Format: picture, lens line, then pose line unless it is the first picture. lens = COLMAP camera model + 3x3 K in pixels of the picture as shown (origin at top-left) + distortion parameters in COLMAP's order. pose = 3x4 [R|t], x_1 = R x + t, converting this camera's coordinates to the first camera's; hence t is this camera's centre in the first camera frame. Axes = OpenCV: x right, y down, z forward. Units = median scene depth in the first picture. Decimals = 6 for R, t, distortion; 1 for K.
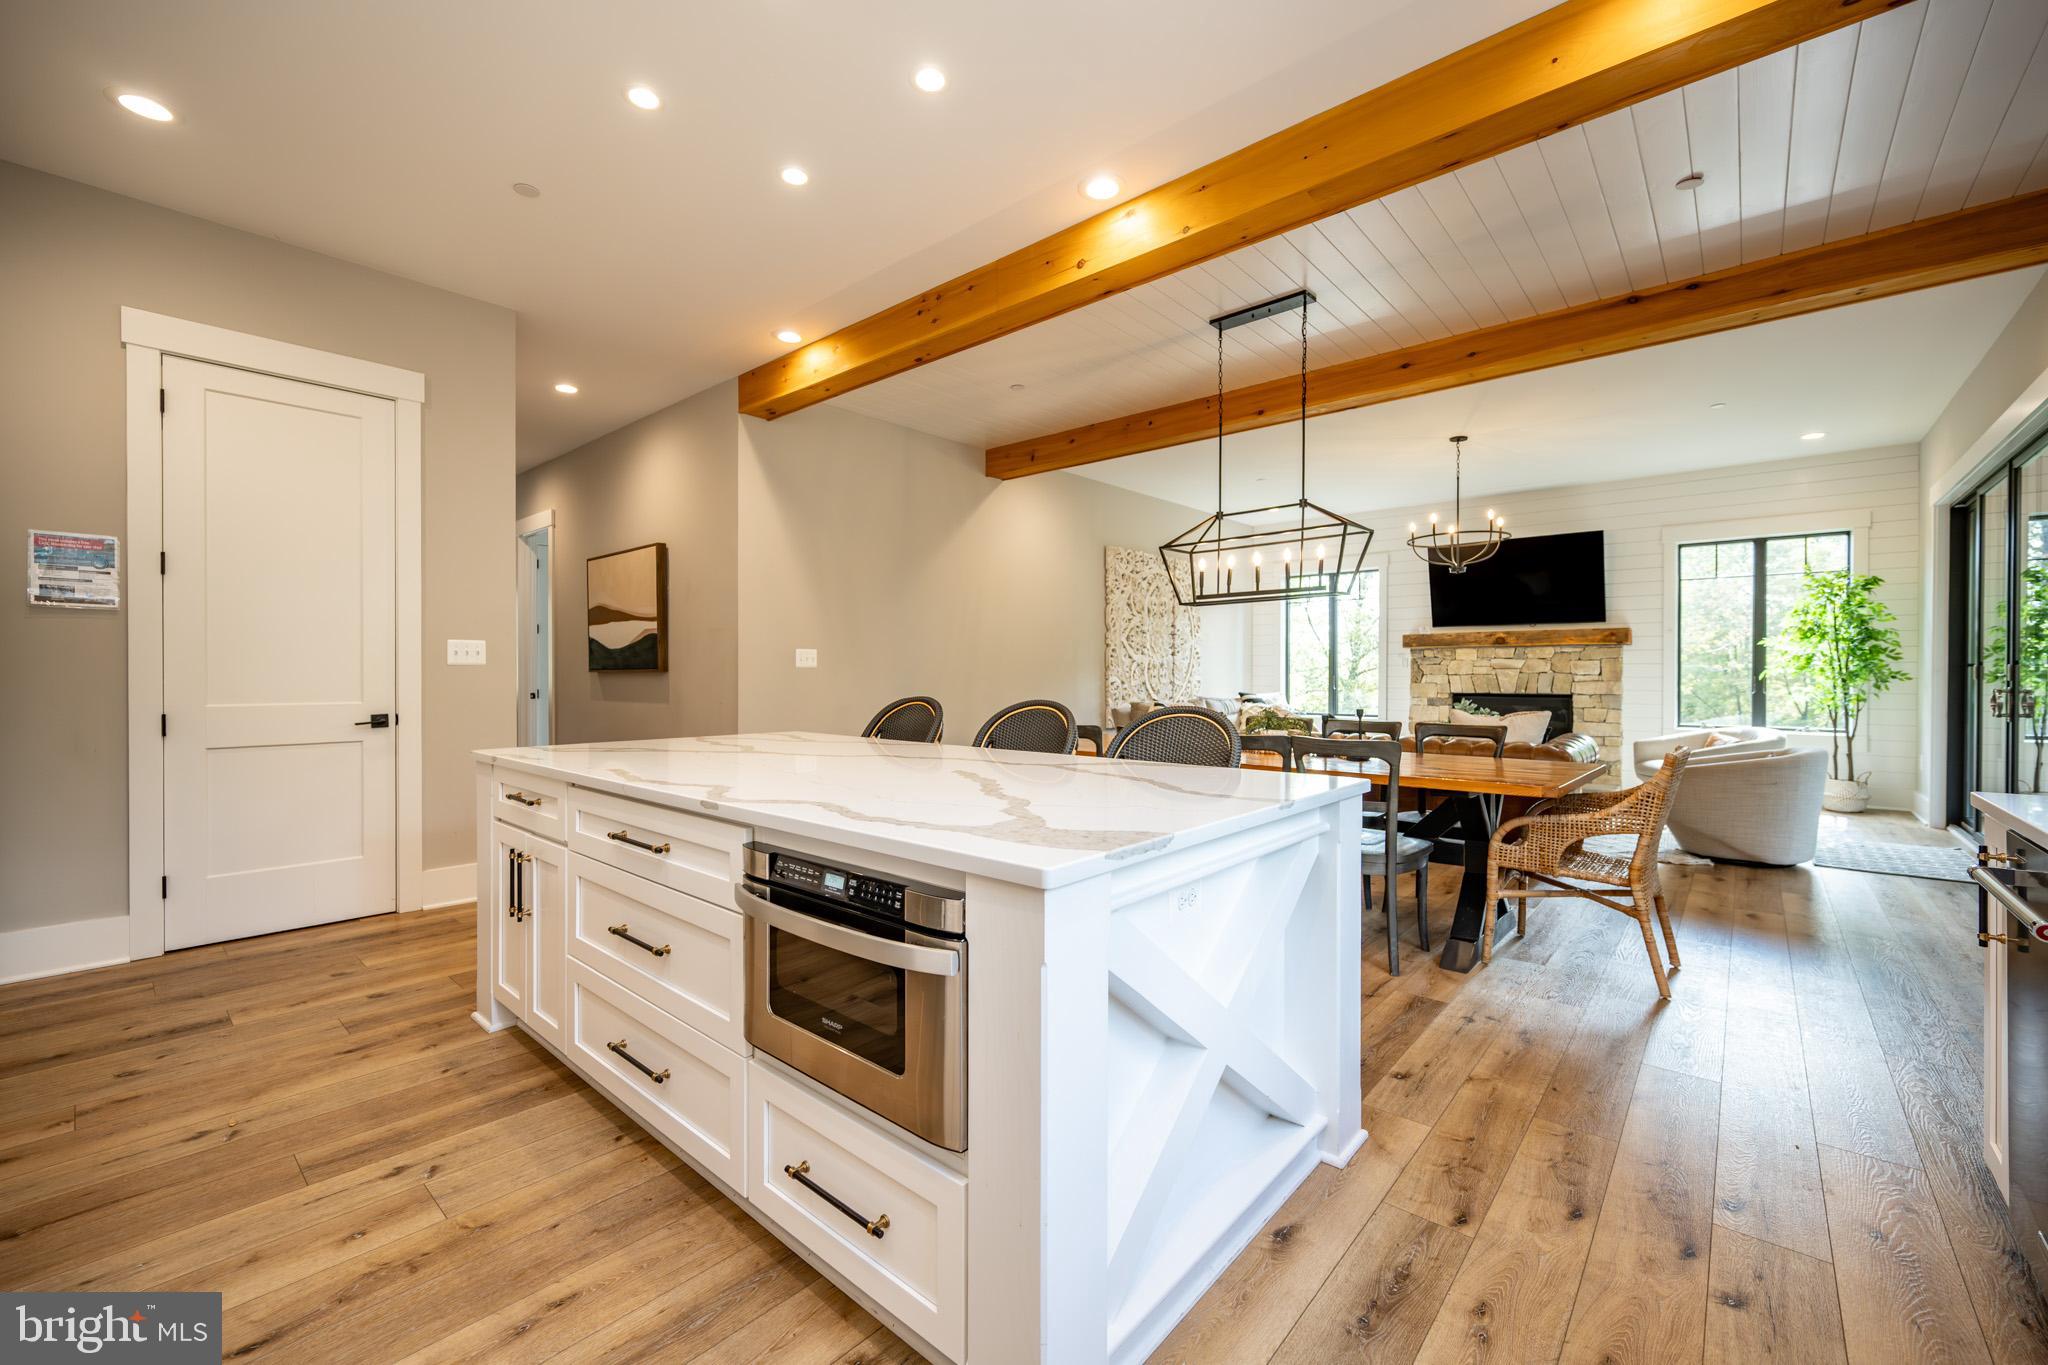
lens RADIAL K [[813.0, 0, 1013.0], [0, 813.0, 678.1], [0, 0, 1]] dist [-0.000425, -0.000071]
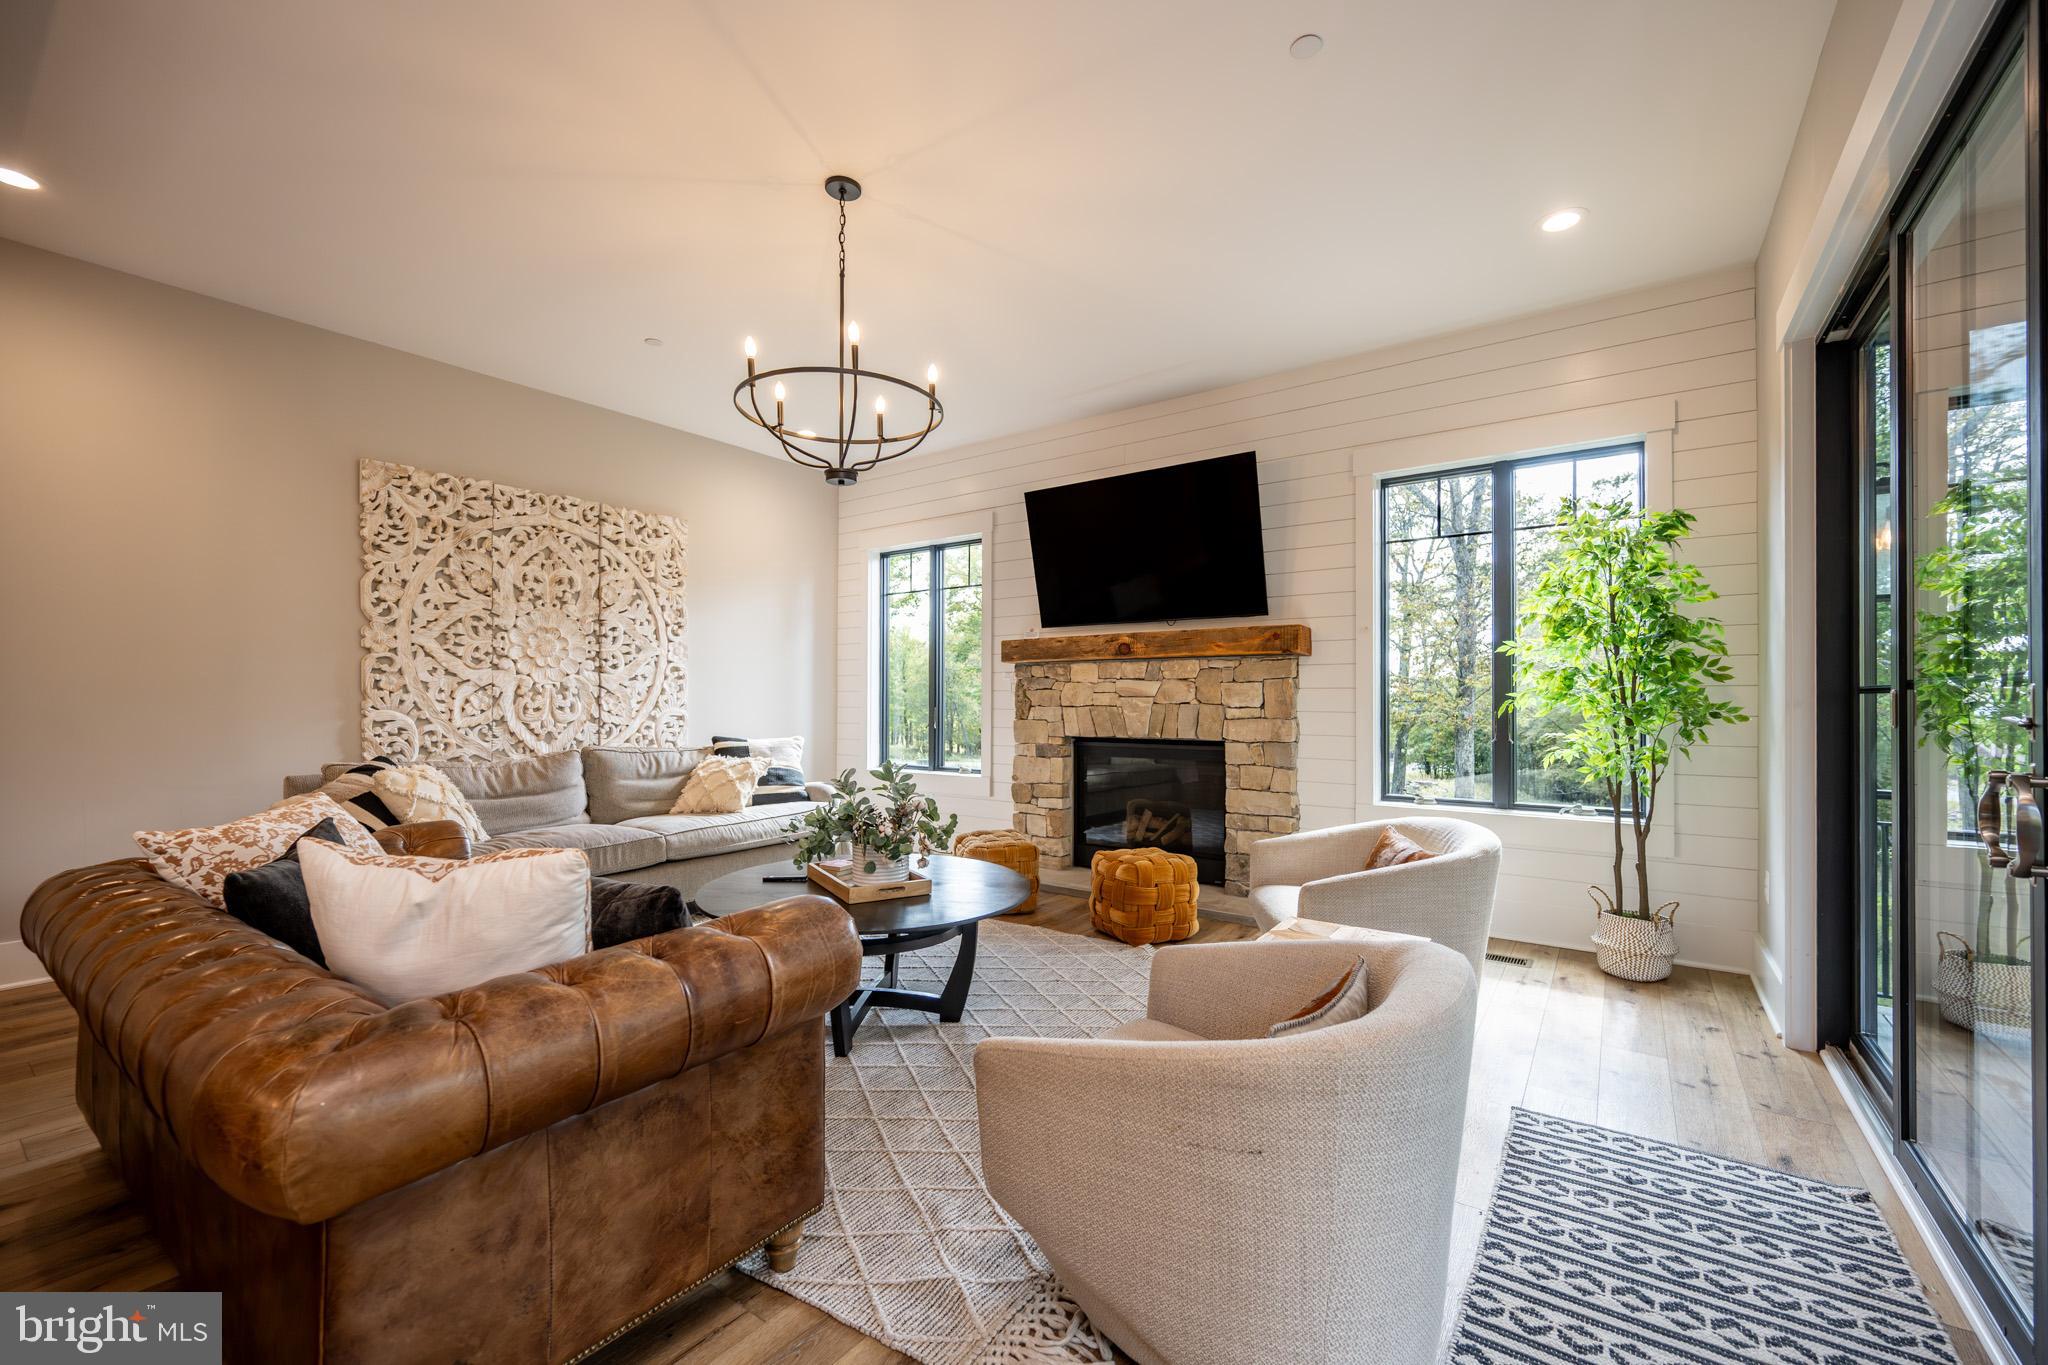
lens RADIAL K [[813.0, 0, 1033.8], [0, 813.0, 694.5], [0, 0, 1]] dist [-0.000425, -0.000071]
pose [[0.994001, 0.002646, 0.109342, 0.481639], [-0.001088, 0.999897, -0.014300, -0.004701], [-0.109369, 0.014095, 0.993901, 0.431926]]
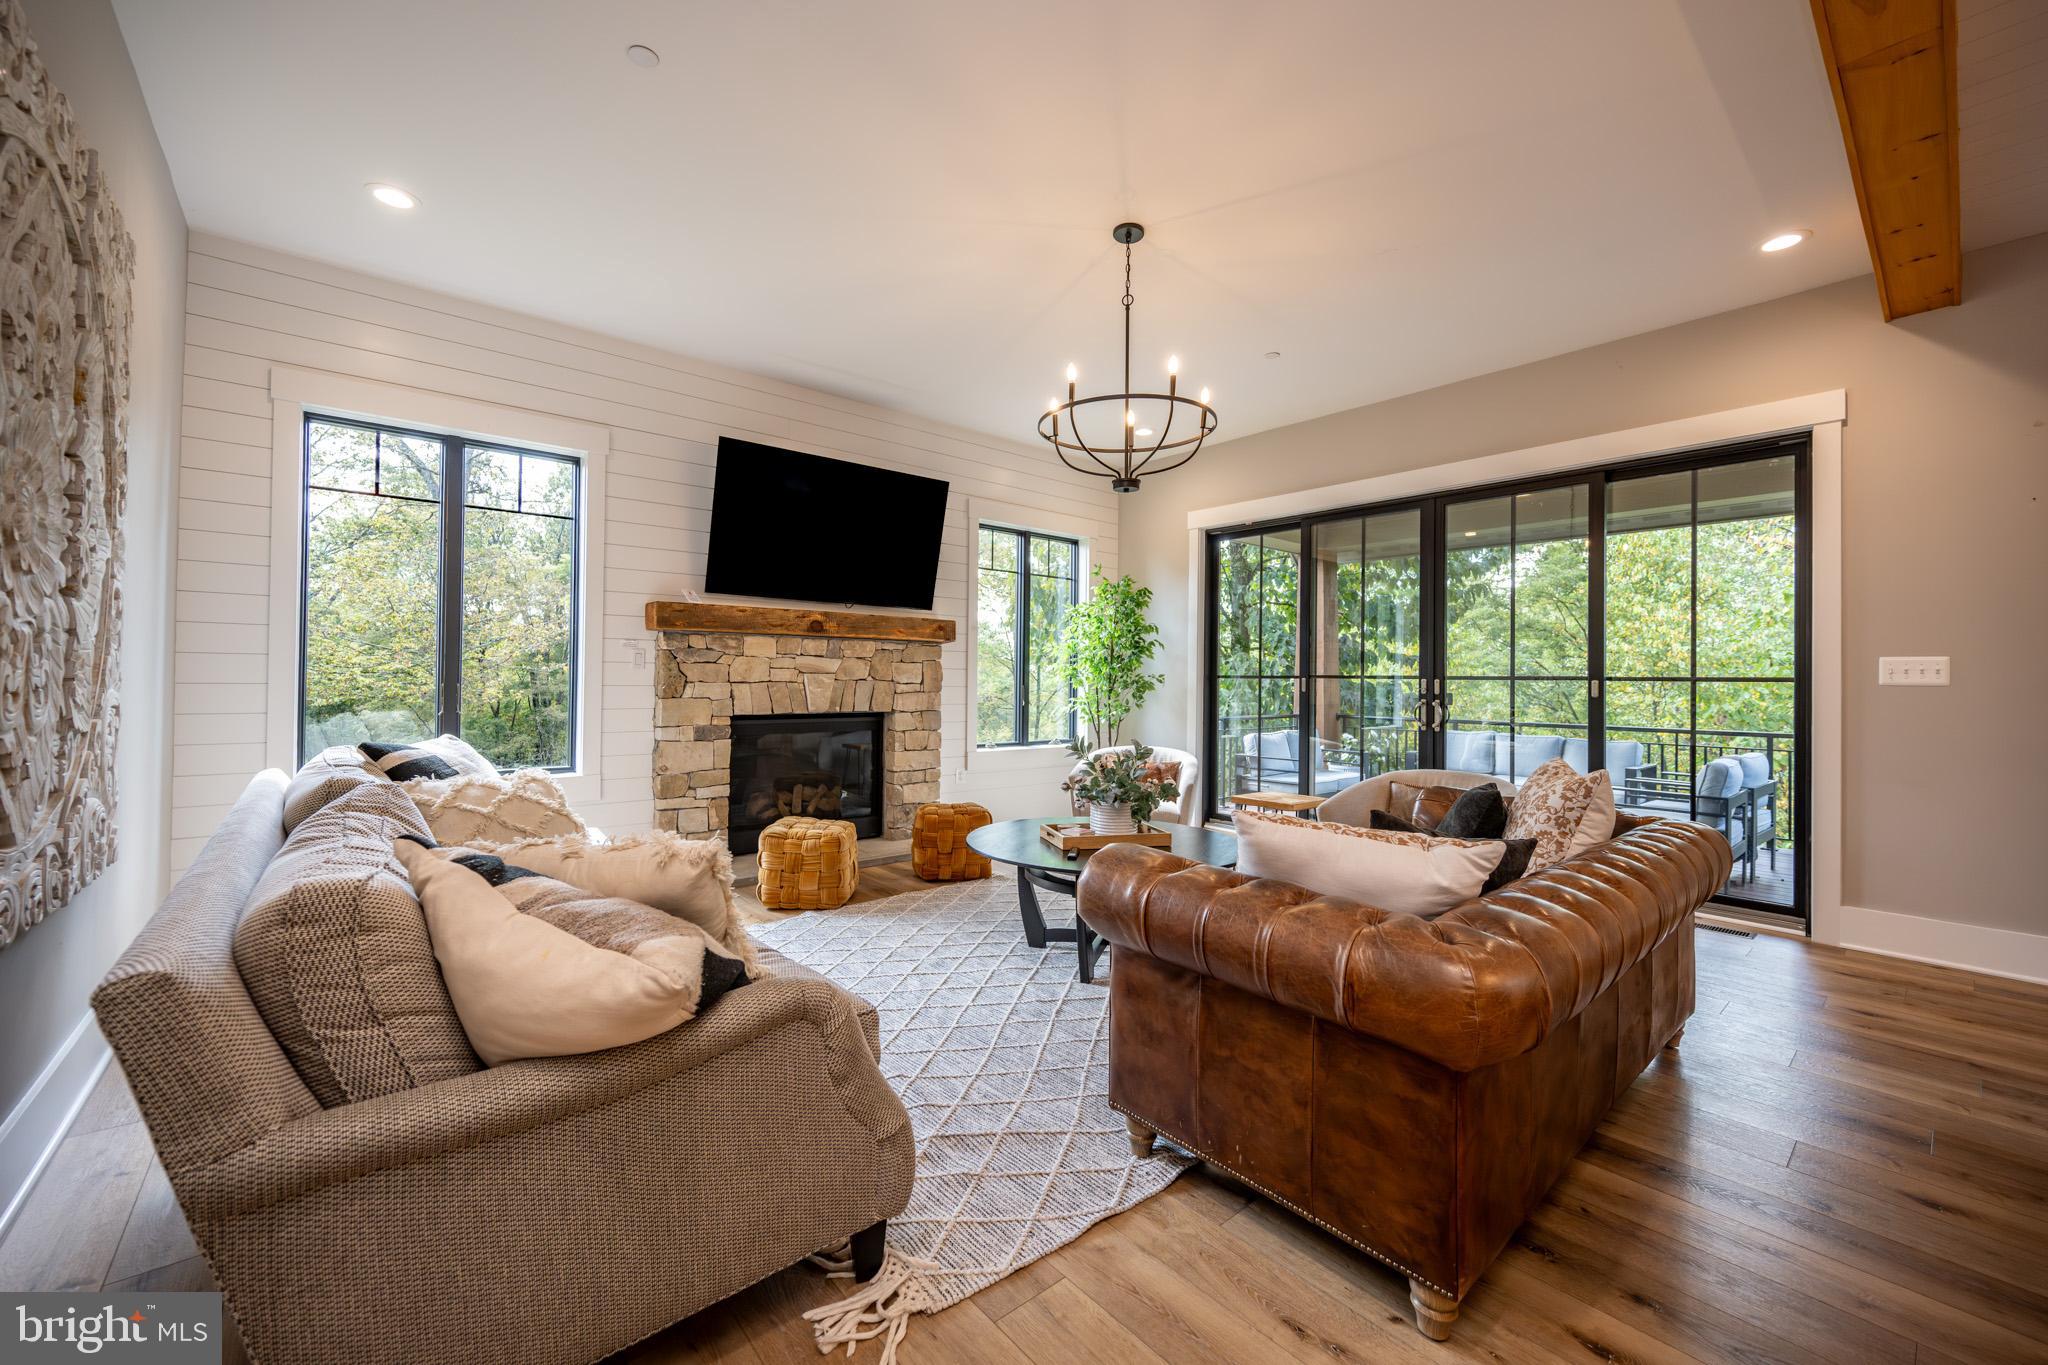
lens RADIAL K [[813.0, 0, 1018.8], [0, 813.0, 681.4], [0, 0, 1]] dist [-0.000425, -0.000071]
pose [[0.137638, 0.010346, 0.990429, 0.023821], [0.004234, 0.999930, -0.011034, 0.002143], [-0.990474, 0.005712, 0.137585, 0.787322]]
